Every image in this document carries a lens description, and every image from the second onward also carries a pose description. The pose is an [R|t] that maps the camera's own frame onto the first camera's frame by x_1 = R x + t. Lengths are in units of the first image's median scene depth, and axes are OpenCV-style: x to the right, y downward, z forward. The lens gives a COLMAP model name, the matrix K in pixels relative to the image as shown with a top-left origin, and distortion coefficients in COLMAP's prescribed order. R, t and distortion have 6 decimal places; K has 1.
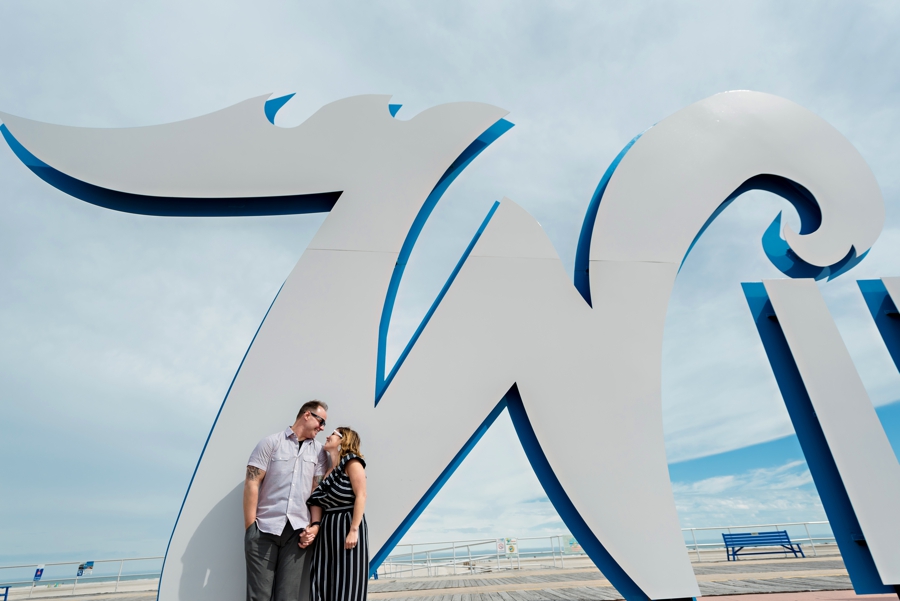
lens RADIAL K [[484.1, 0, 450.0], [0, 484.1, 300.5], [0, 0, 1]] dist [0.002774, 0.000536]
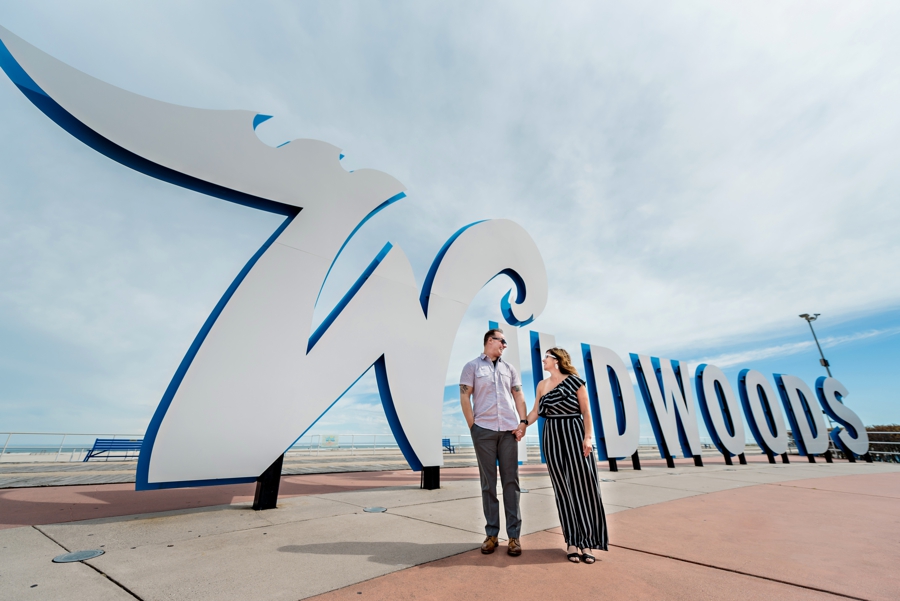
lens RADIAL K [[350.8, 0, 450.0], [0, 350.8, 300.5], [0, 0, 1]] dist [-0.000366, -0.000035]
pose [[0.829954, 0.243911, 0.501681, -0.275694], [-0.283563, 0.958949, 0.002881, -0.071169], [-0.480384, -0.144649, 0.865048, -0.168965]]
